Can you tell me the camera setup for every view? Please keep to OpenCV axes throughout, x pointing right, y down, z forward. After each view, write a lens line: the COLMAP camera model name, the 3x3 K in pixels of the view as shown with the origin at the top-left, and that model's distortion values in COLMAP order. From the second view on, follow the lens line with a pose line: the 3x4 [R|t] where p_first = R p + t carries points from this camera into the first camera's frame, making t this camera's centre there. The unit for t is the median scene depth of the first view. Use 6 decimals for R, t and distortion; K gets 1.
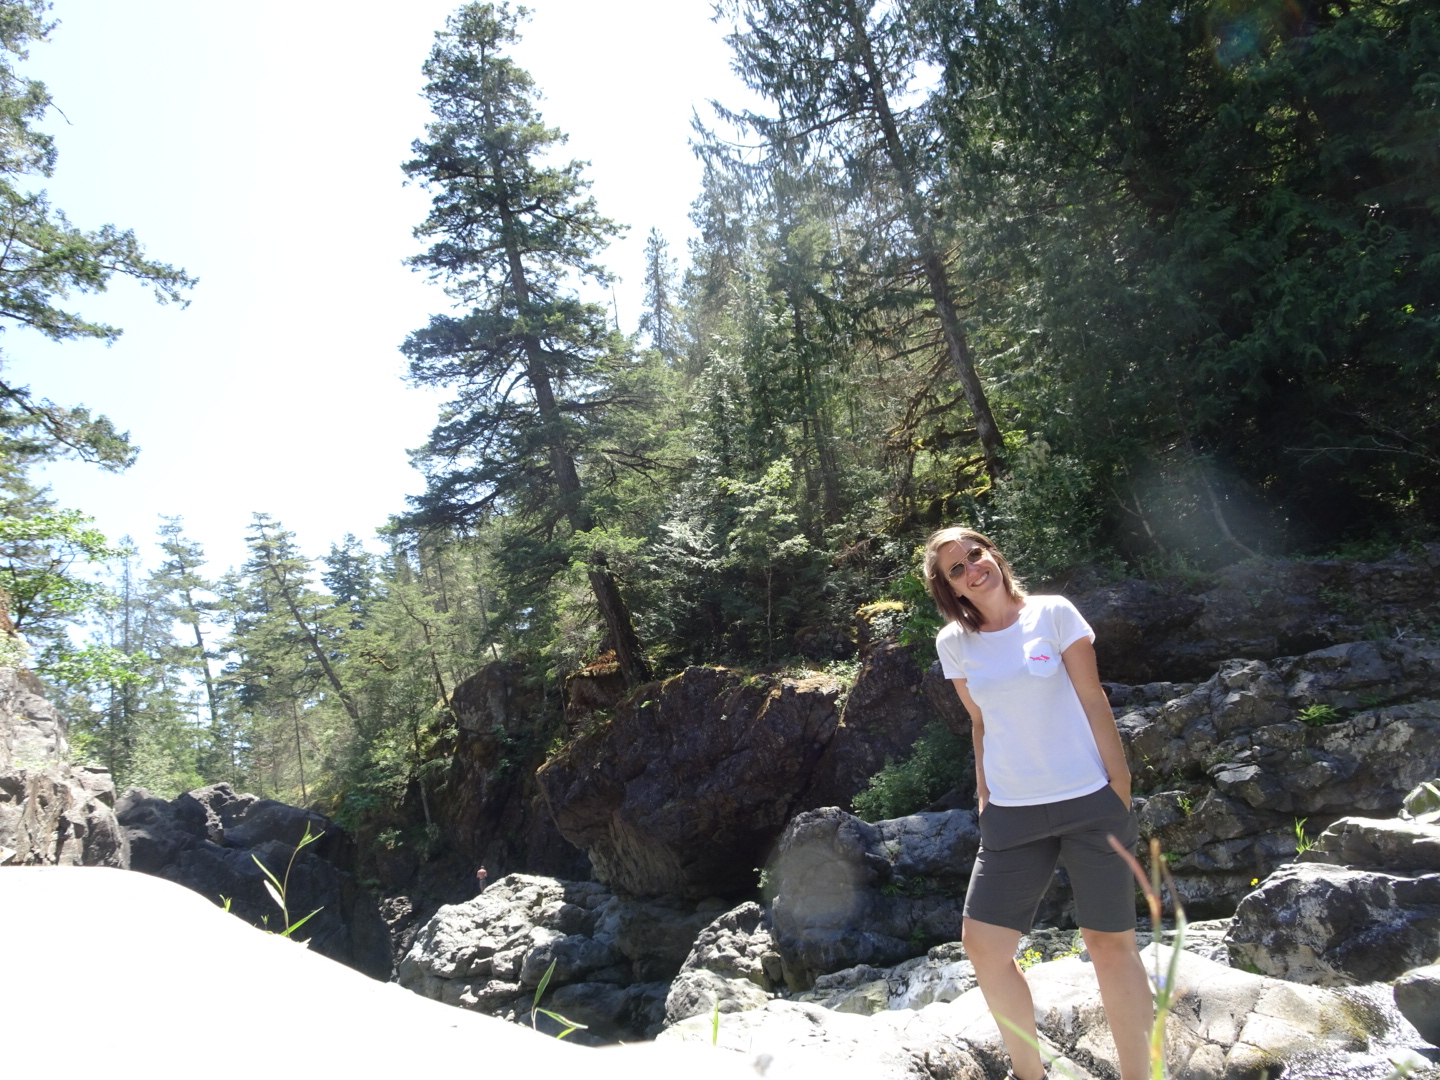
lens RADIAL K [[1038.4, 0, 725.8], [0, 1038.4, 537.5], [0, 0, 1]] dist [0.022282, -0.004817]
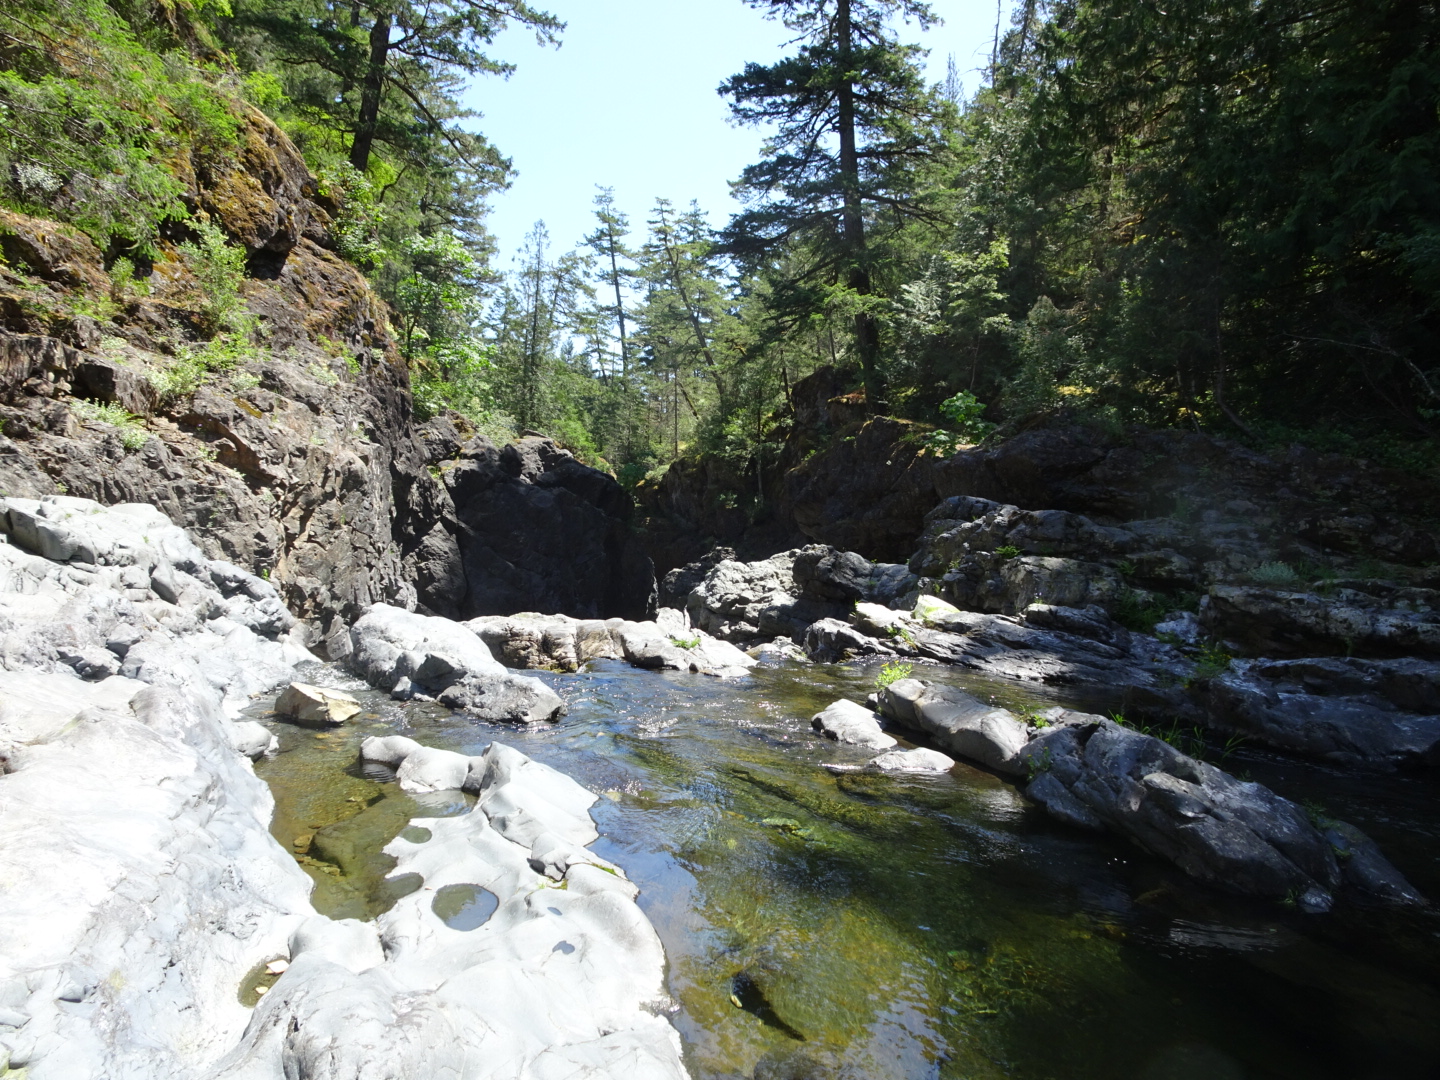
lens RADIAL K [[1054.0, 0, 727.2], [0, 1054.0, 543.8], [0, 0, 1]] dist [0.013621, 0.001945]
pose [[0.911435, 0.213851, -0.351502, 0.177896], [-0.100395, 0.944083, 0.314051, -0.068043], [0.399007, -0.250949, 0.881940, -0.123600]]
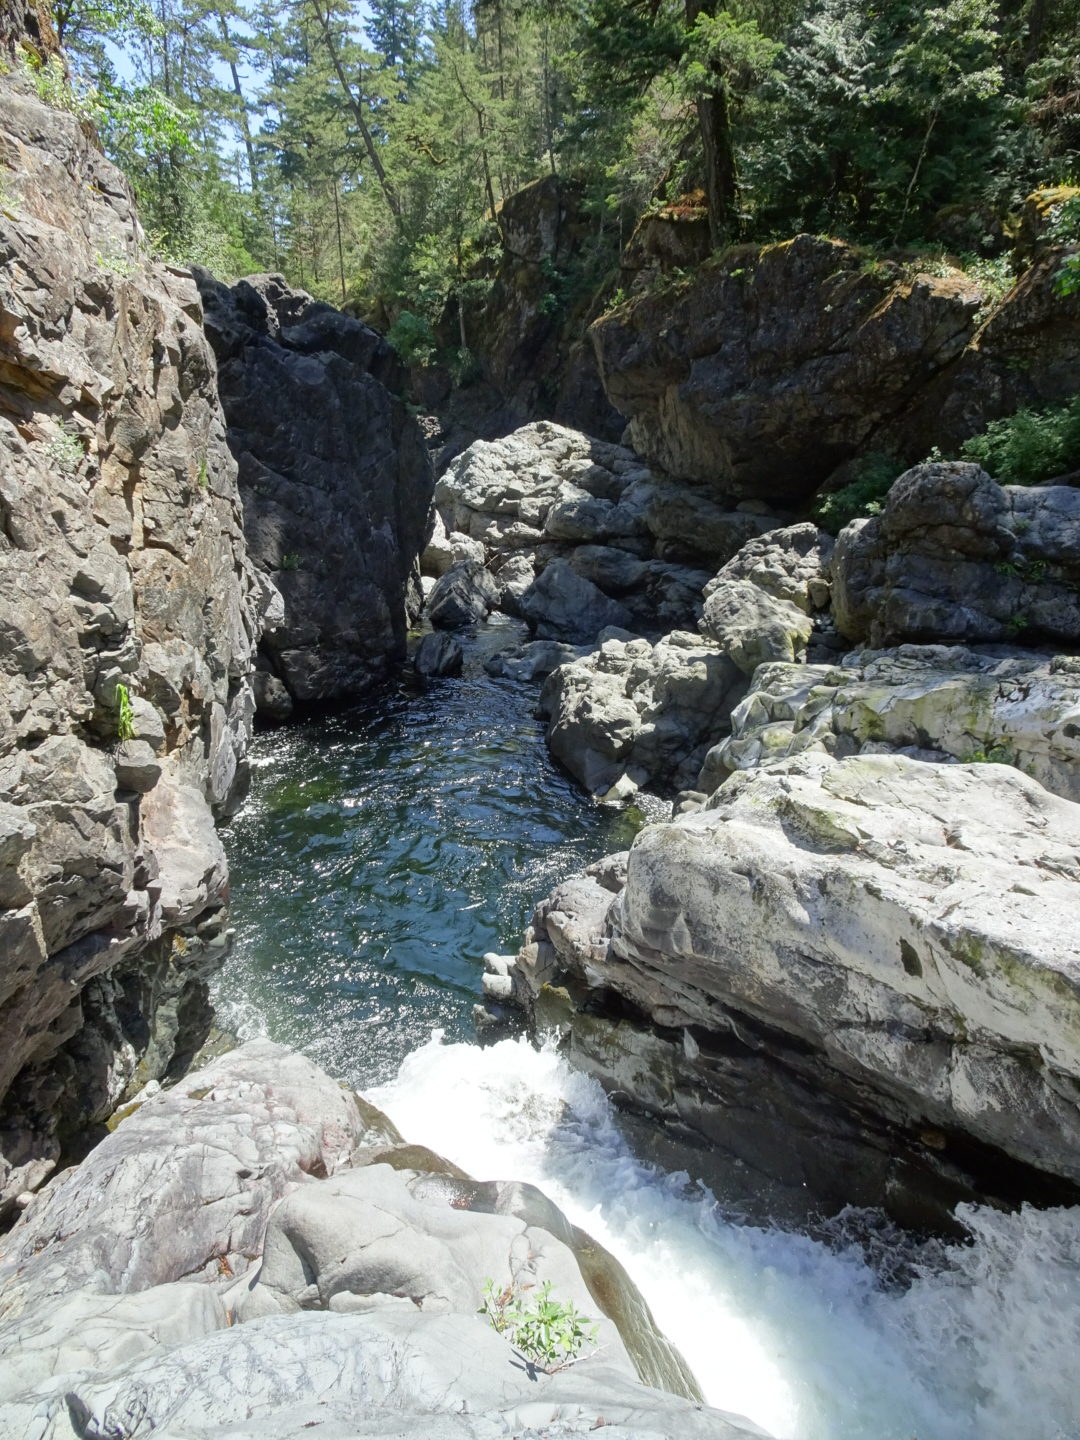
lens RADIAL K [[1038.4, 0, 542.9], [0, 1038.4, 727.8], [0, 0, 1]] dist [0.022282, -0.004817]
pose [[0.964684, 0.239447, -0.109772, -0.032770], [-0.137469, 0.813135, 0.565610, 0.001118], [0.224693, -0.530544, 0.817335, 0.043516]]
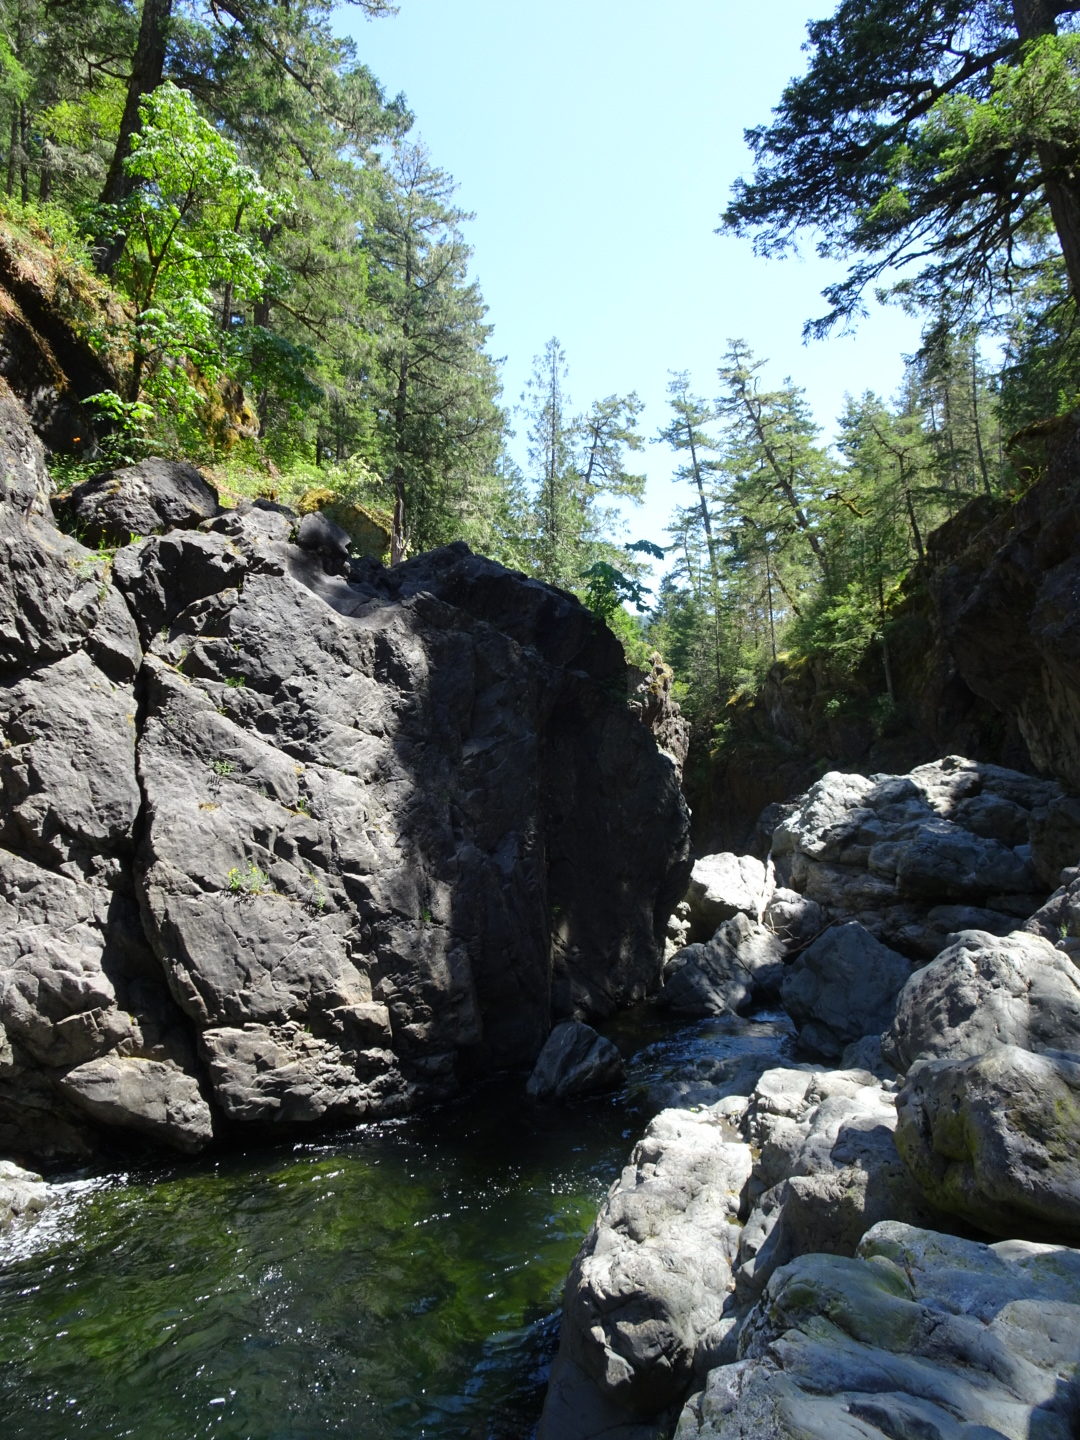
lens RADIAL K [[1028.7, 0, 539.9], [0, 1028.7, 723.2], [0, 0, 1]] dist [0.007998, 0.000742]
pose [[0.772418, 0.132877, -0.621059, 0.027823], [0.036350, 0.967017, 0.252105, 0.120999], [0.634074, -0.217306, 0.742111, 0.314024]]
